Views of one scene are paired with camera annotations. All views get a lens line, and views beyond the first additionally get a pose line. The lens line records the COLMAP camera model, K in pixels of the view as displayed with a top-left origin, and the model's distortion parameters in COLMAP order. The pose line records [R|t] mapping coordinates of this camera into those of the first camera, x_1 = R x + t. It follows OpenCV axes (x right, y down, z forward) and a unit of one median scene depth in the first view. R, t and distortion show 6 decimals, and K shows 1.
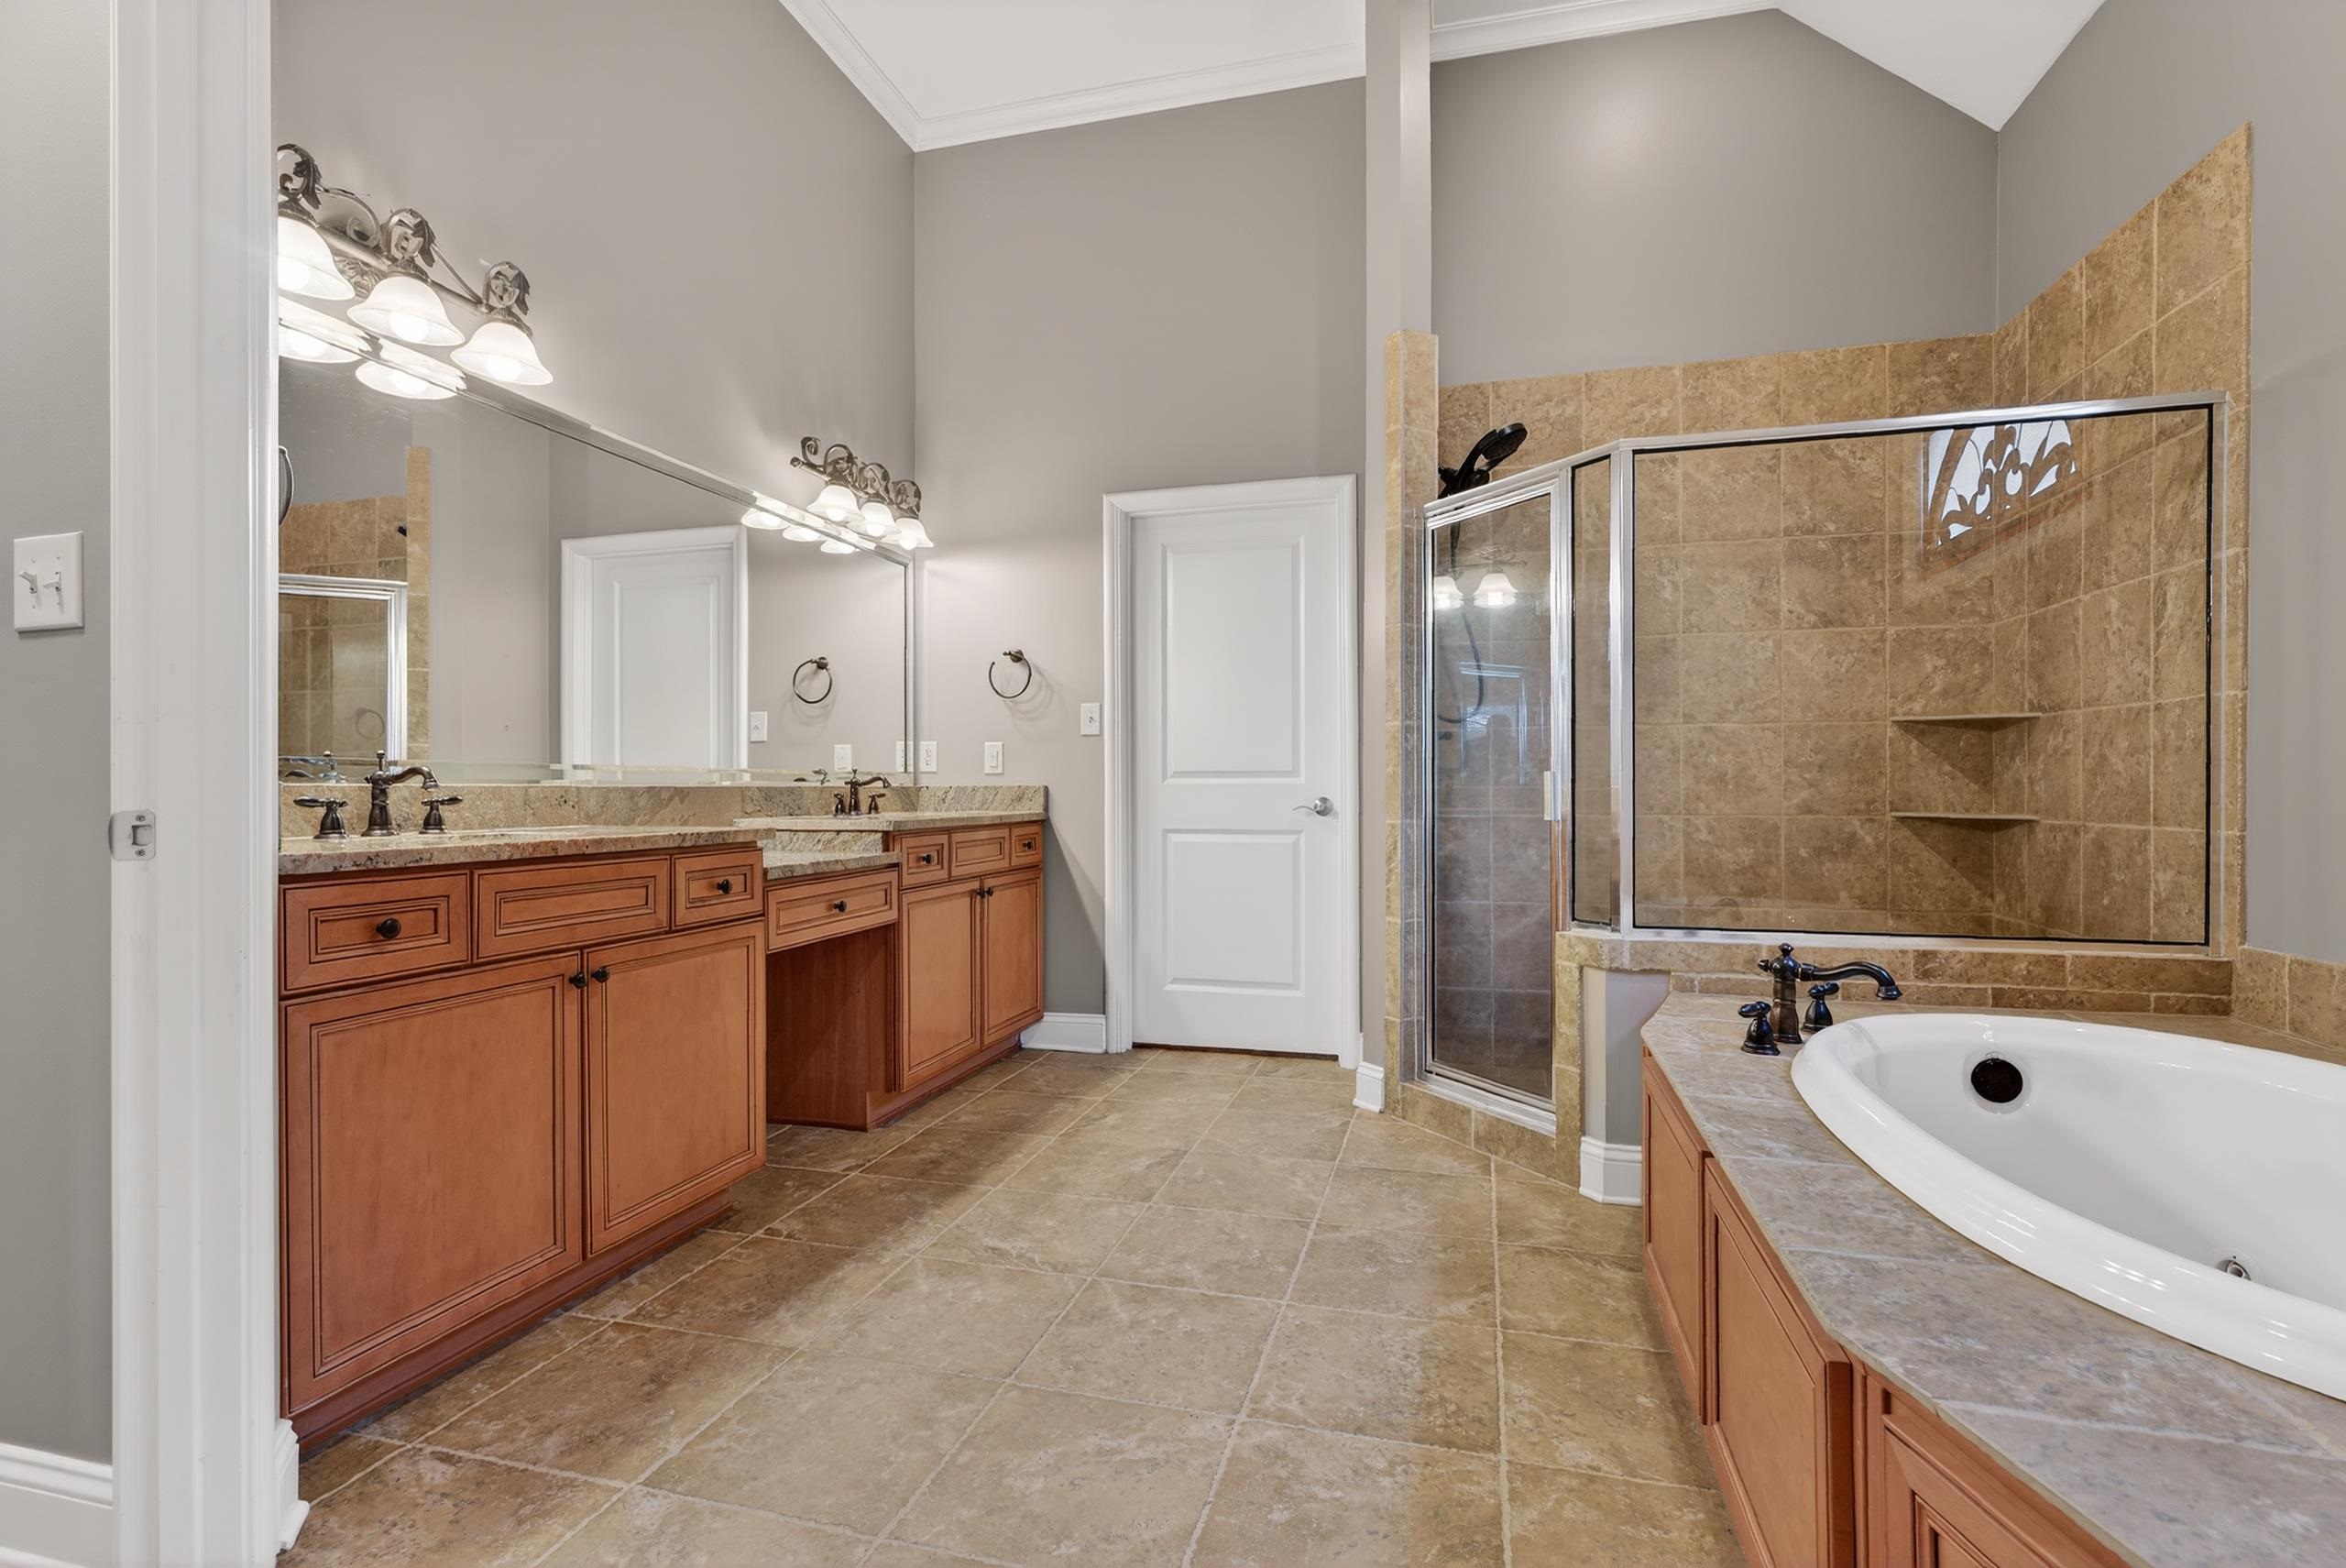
lens RADIAL K [[1070.8, 0, 1179.2], [0, 1070.8, 801.7], [0, 0, 1]] dist [0.003298, 0.000168]
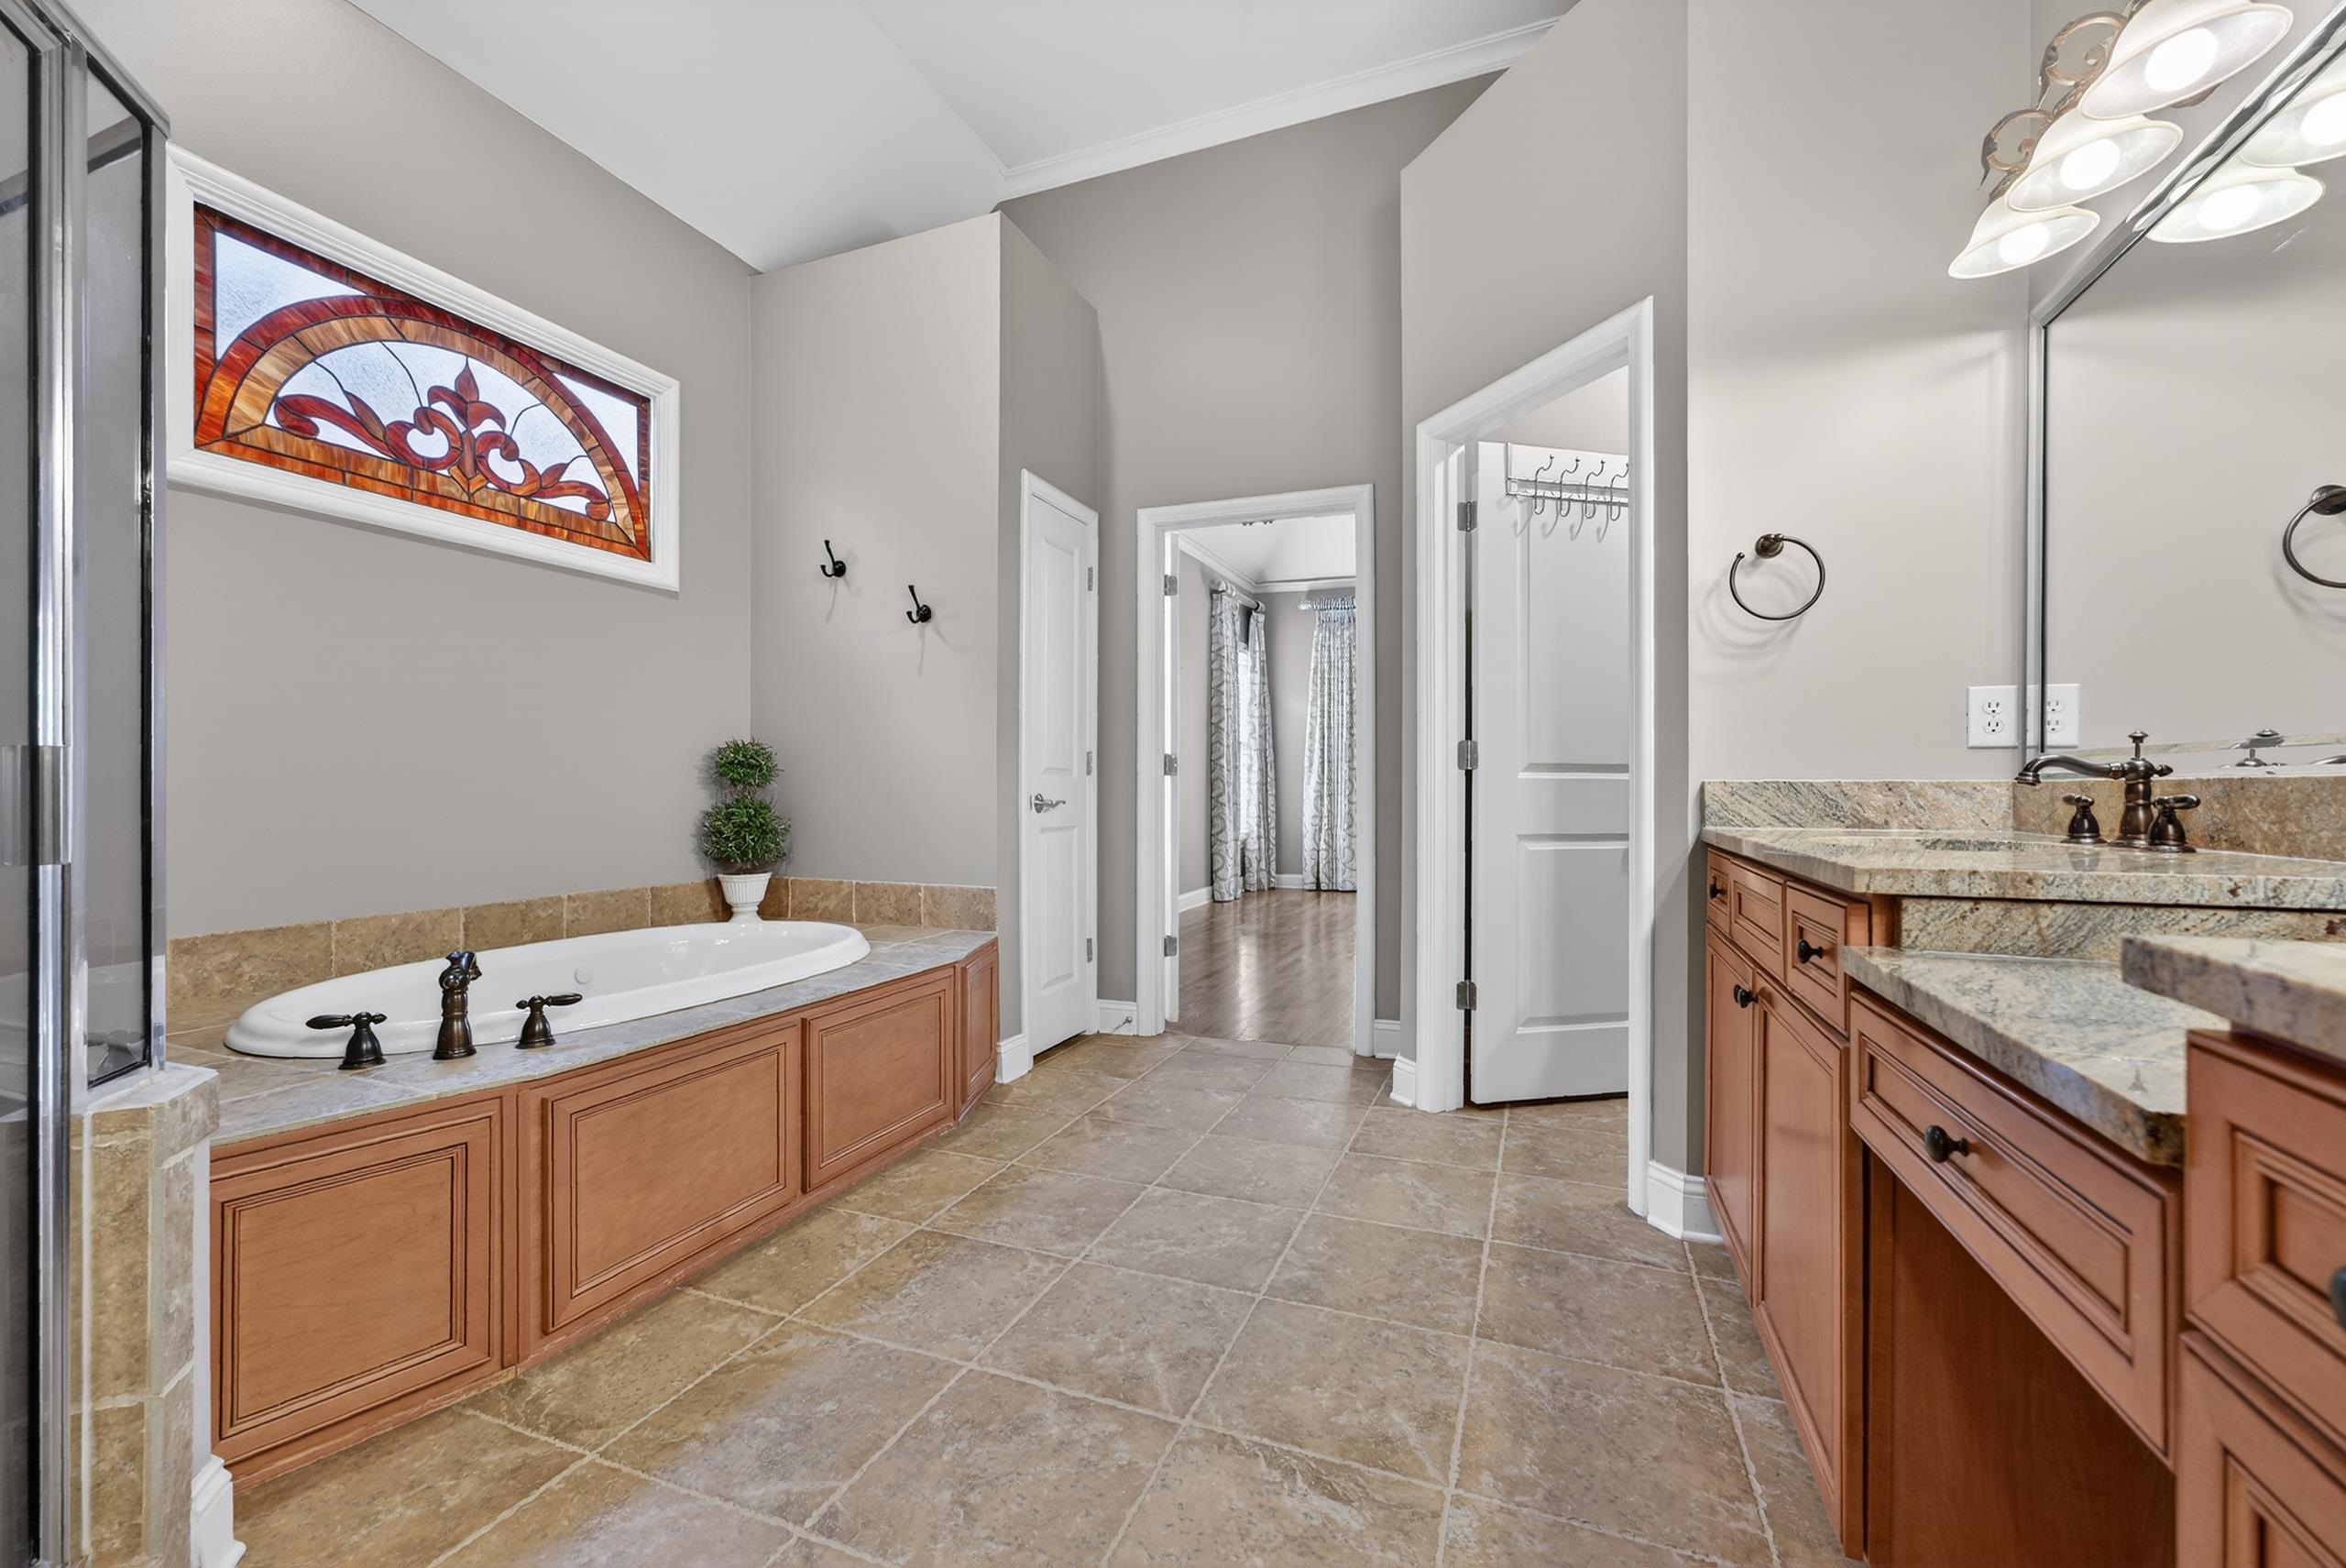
lens RADIAL K [[950.1, 0, 1176.8], [0, 950.1, 783.6], [0, 0, 1]] dist [0.003939, 0.000489]
pose [[-0.994528, 0.003384, 0.104413, -0.157404], [0.004129, 0.999968, 0.006921, -0.019984], [-0.104386, 0.007314, -0.994510, 1.775767]]
